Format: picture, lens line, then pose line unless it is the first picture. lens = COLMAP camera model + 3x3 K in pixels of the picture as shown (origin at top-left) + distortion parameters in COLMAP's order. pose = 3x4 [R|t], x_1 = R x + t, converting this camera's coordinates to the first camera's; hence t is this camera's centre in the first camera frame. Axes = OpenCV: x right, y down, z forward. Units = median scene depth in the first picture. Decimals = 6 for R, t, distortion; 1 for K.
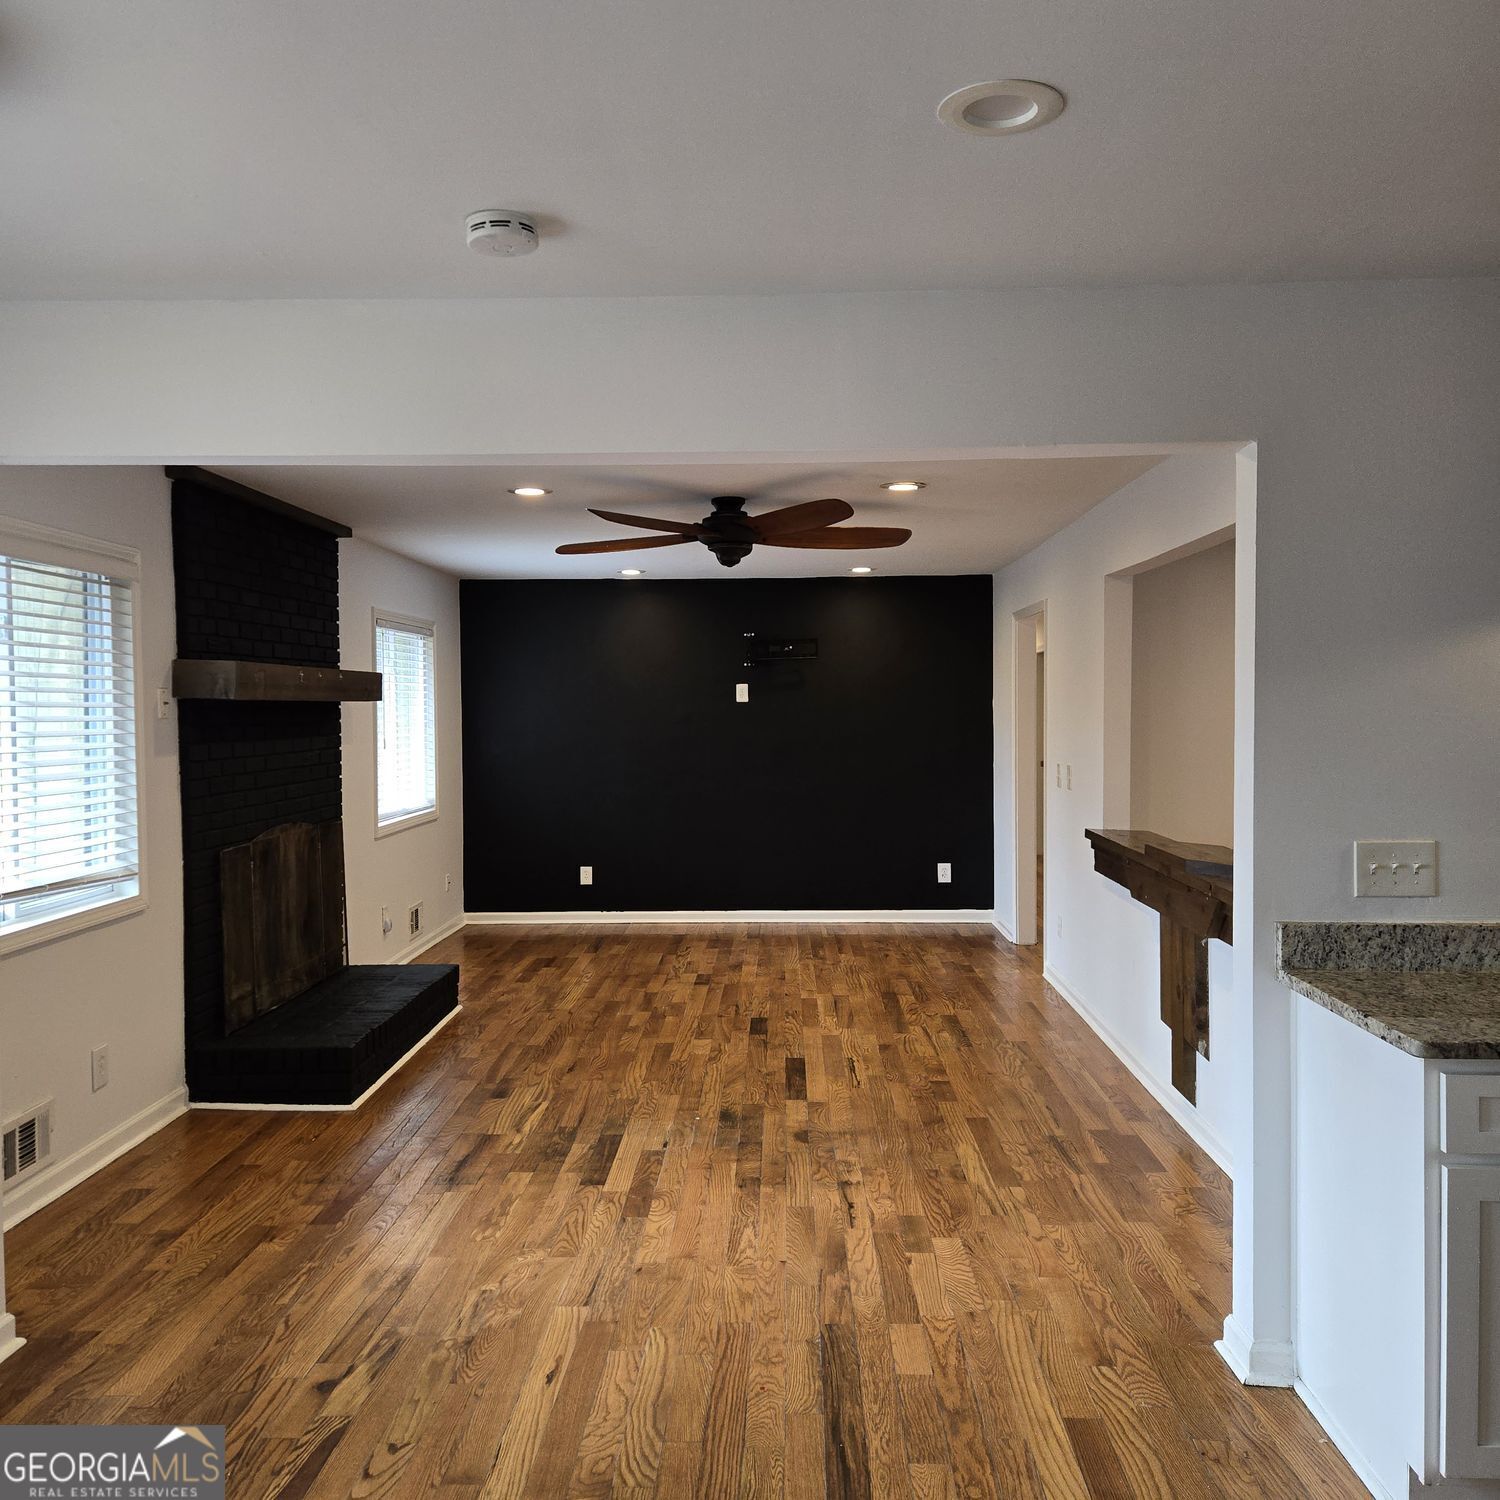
lens RADIAL K [[1325.3, 0, 760.5], [0, 1325.3, 741.7], [0, 0, 1]] dist [0.076362, -0.061503]
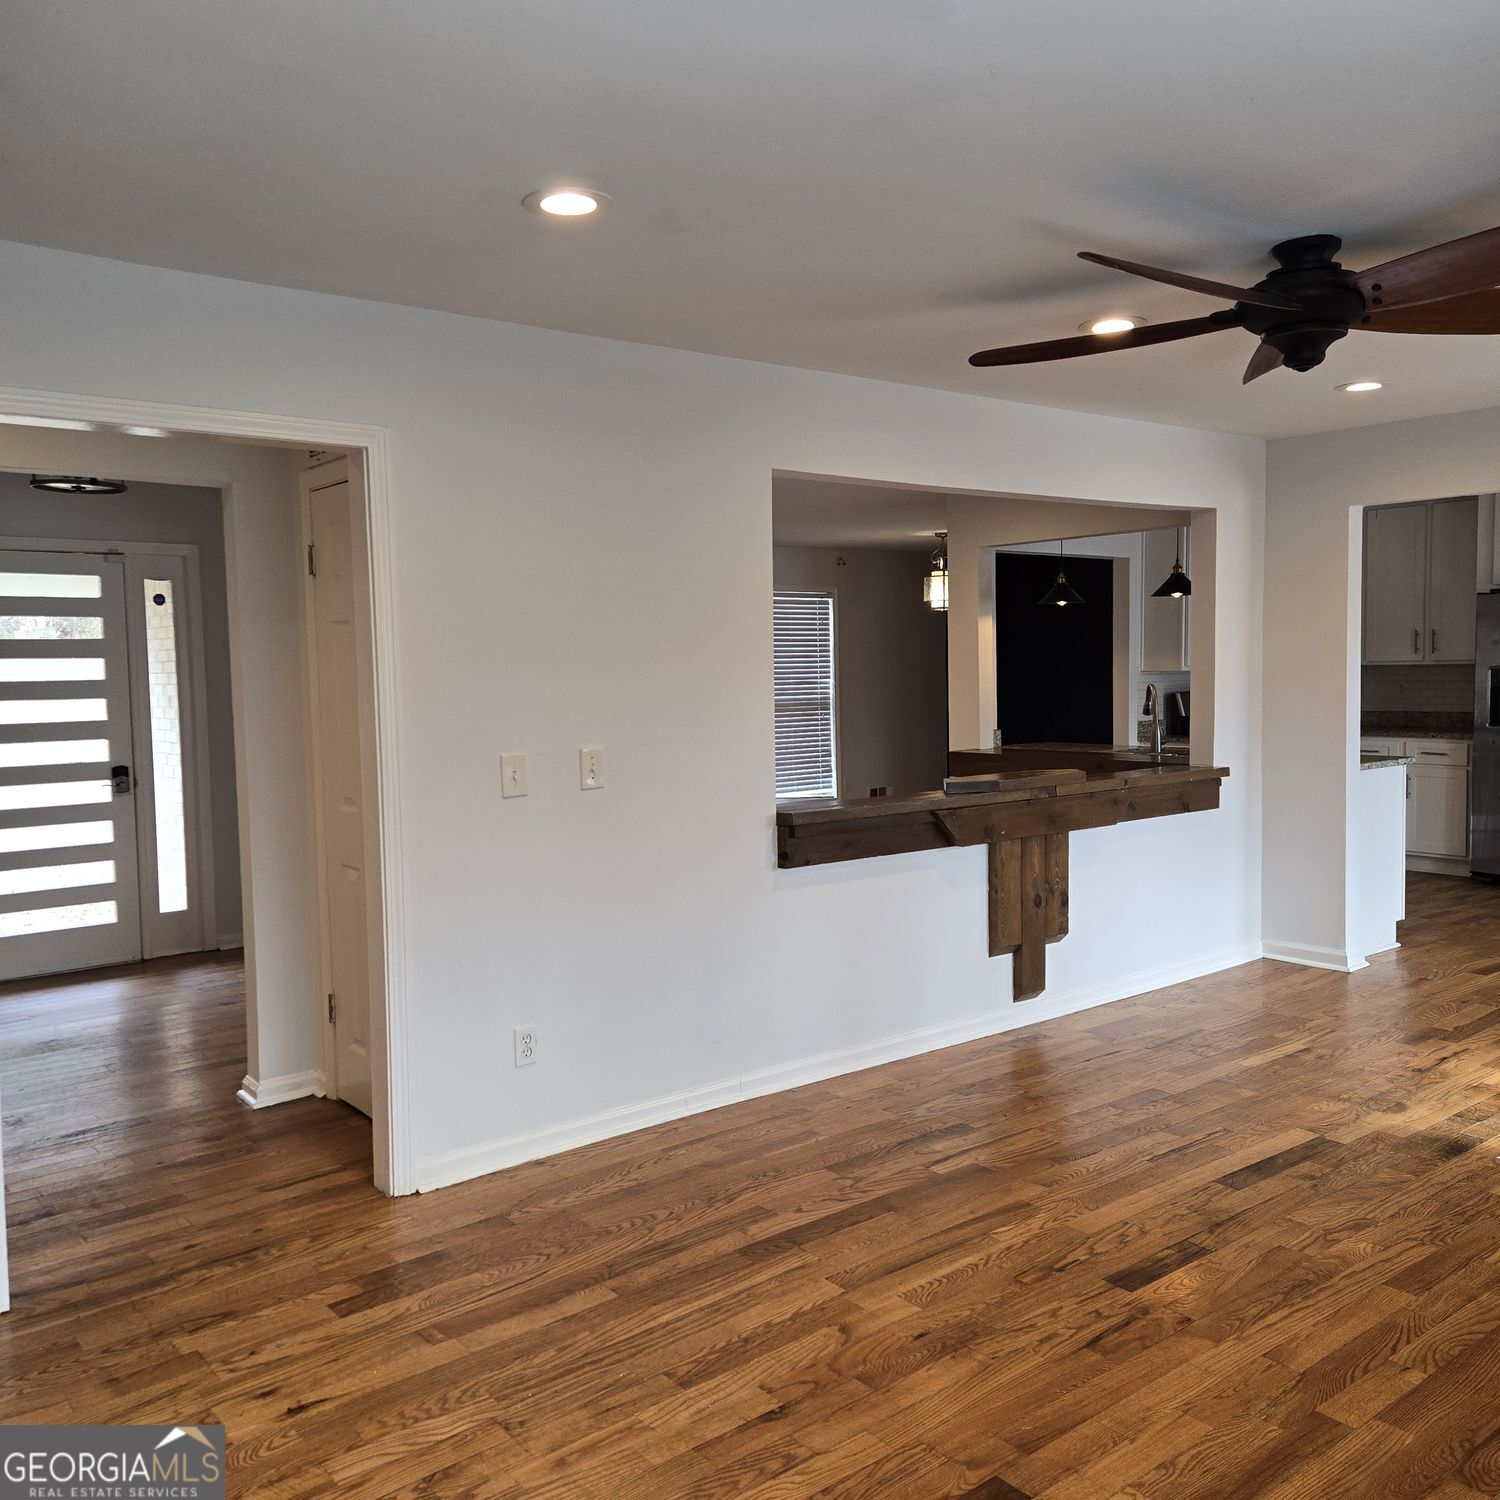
lens RADIAL K [[1325.3, 0, 743.4], [0, 1325.3, 741.5], [0, 0, 1]] dist [0.076362, -0.061503]
pose [[-0.641630, -0.028411, 0.766488, -0.370081], [0.041748, 0.996539, 0.071885, -0.034231], [-0.765877, 0.078123, -0.638223, 1.863681]]
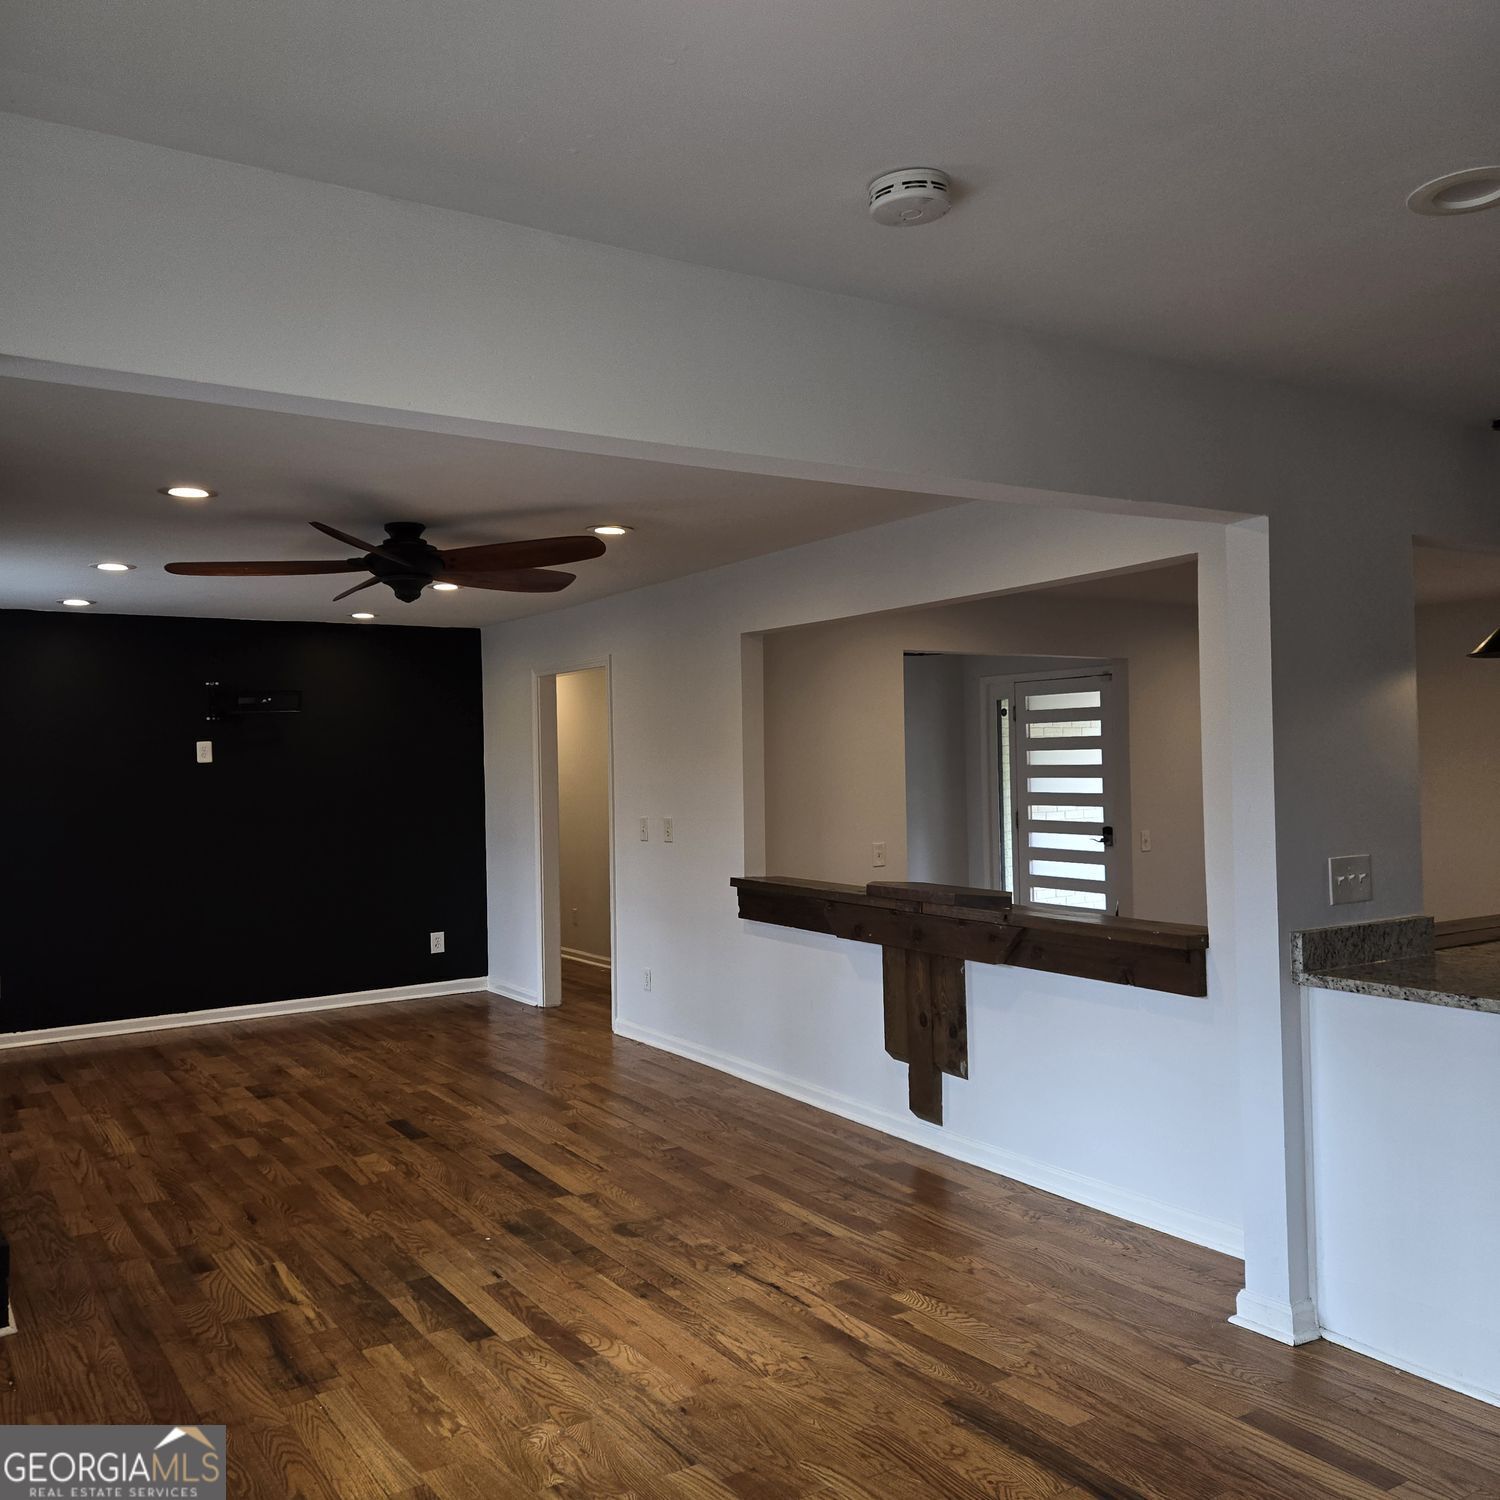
lens RADIAL K [[1325.3, 0, 736.0], [0, 1325.3, 754.2], [0, 0, 1]] dist [0.076362, -0.061503]
pose [[0.829878, -0.007859, 0.557890, -0.402859], [0.029770, 0.999100, -0.030208, 0.001639], [-0.557150, 0.041677, 0.829365, 0.187109]]
